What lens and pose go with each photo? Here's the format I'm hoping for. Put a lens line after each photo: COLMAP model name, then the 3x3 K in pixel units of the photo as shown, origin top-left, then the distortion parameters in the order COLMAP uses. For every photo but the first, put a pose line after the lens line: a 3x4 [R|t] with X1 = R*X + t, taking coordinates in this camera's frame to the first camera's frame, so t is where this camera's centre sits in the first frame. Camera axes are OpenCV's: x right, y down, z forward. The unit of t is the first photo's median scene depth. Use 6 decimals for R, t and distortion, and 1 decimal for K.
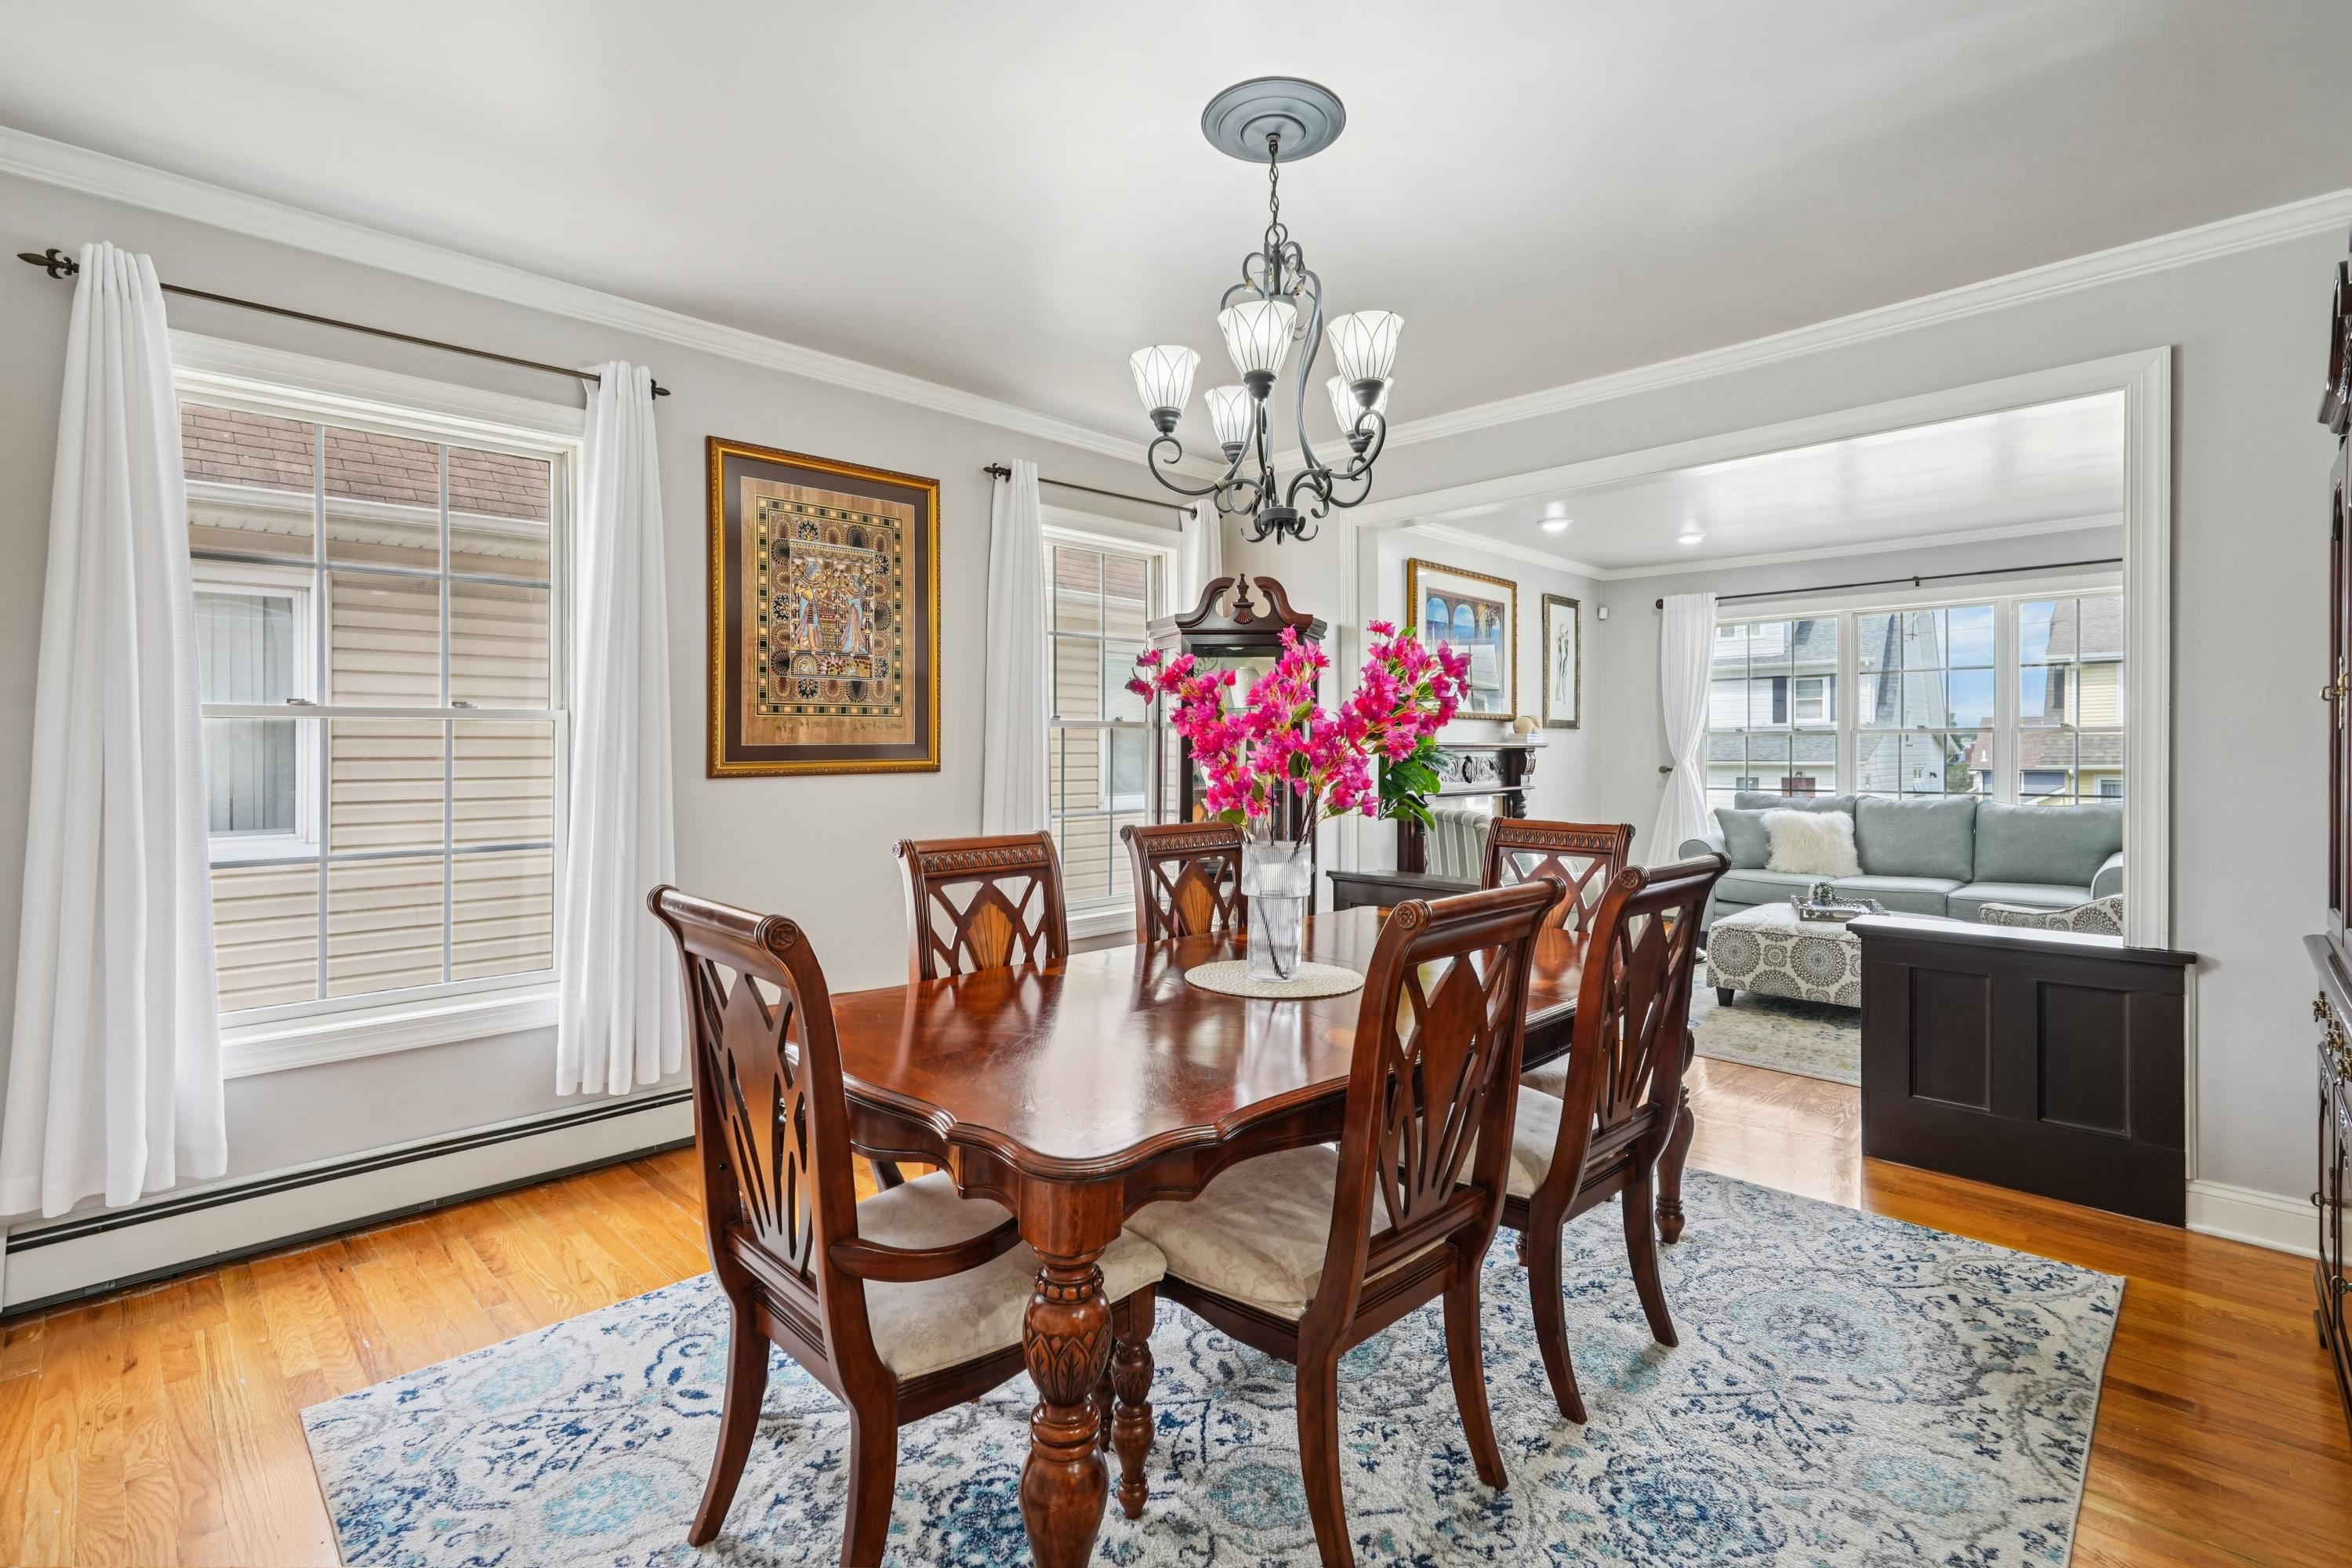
lens RADIAL K [[1086.7, 0, 1172.8], [0, 1086.7, 782.1], [0, 0, 1]] dist [-0.004310, 0.007026]
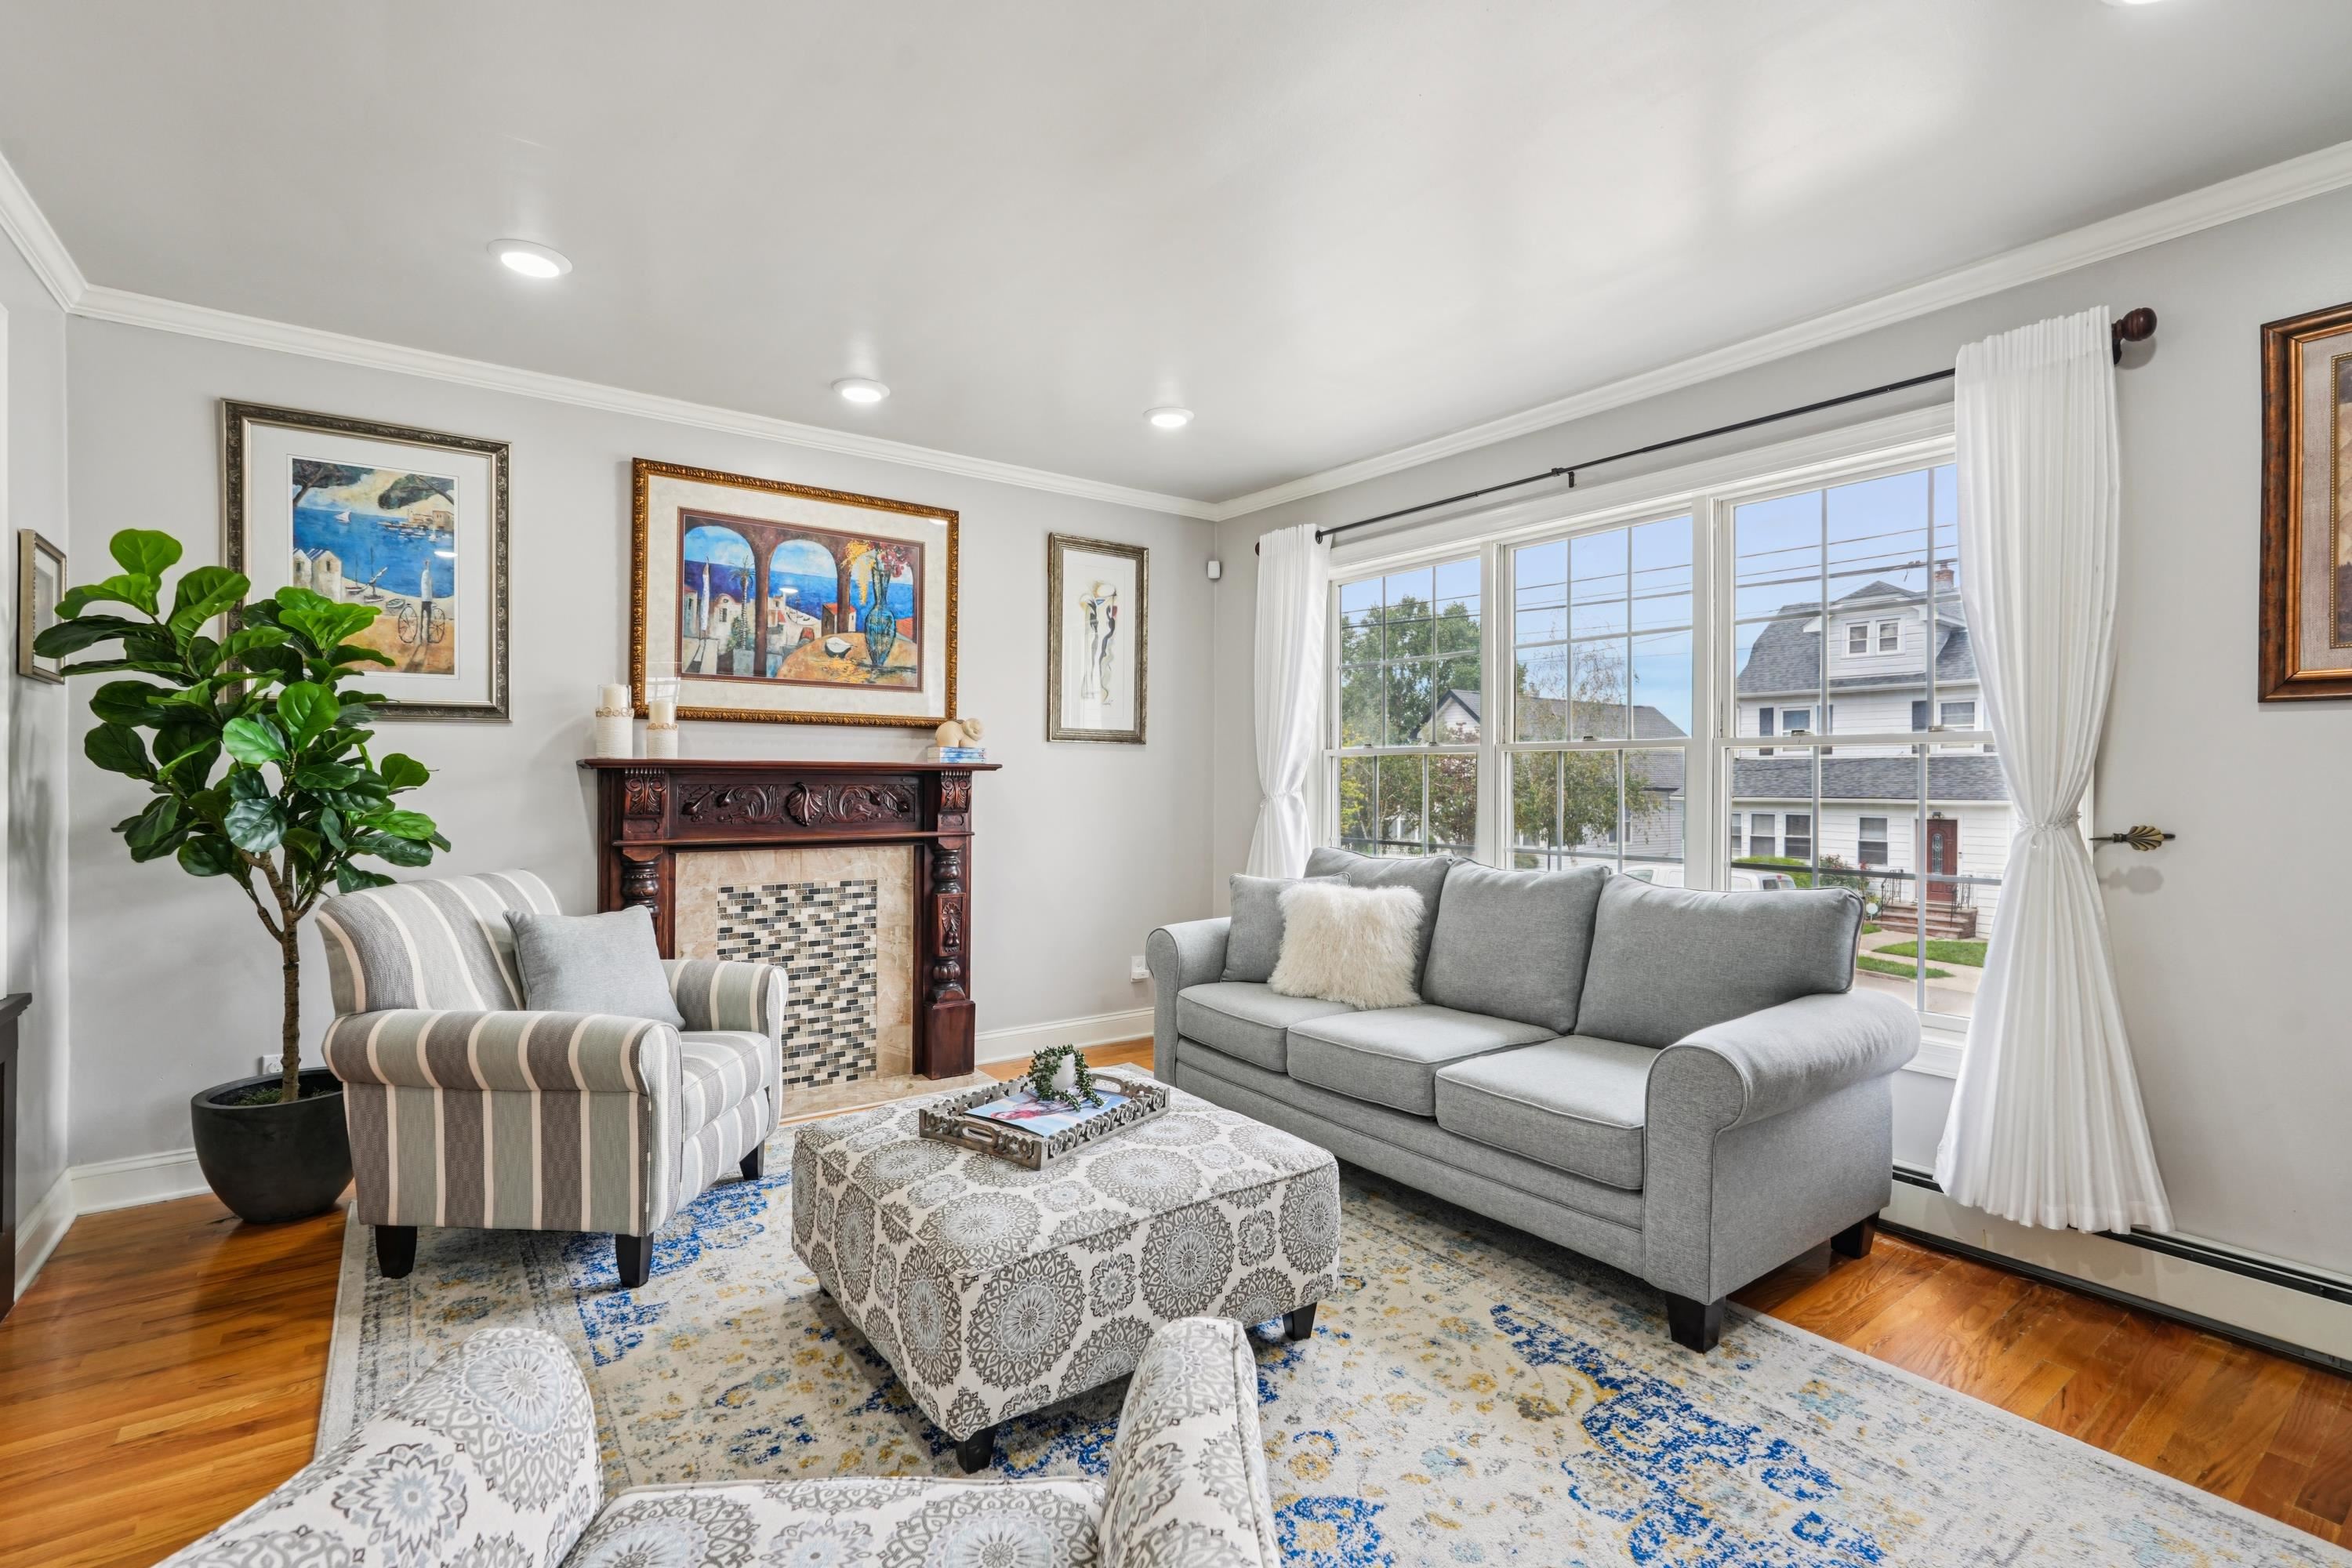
lens RADIAL K [[1080.9, 0, 1166.5], [0, 1080.9, 776.2], [0, 0, 1]] dist [-0.003701, -0.000037]
pose [[0.987399, 0.007531, -0.158070, 0.562280], [-0.012846, 0.999385, -0.032630, -0.009810], [0.157727, 0.034249, 0.986889, 0.416296]]
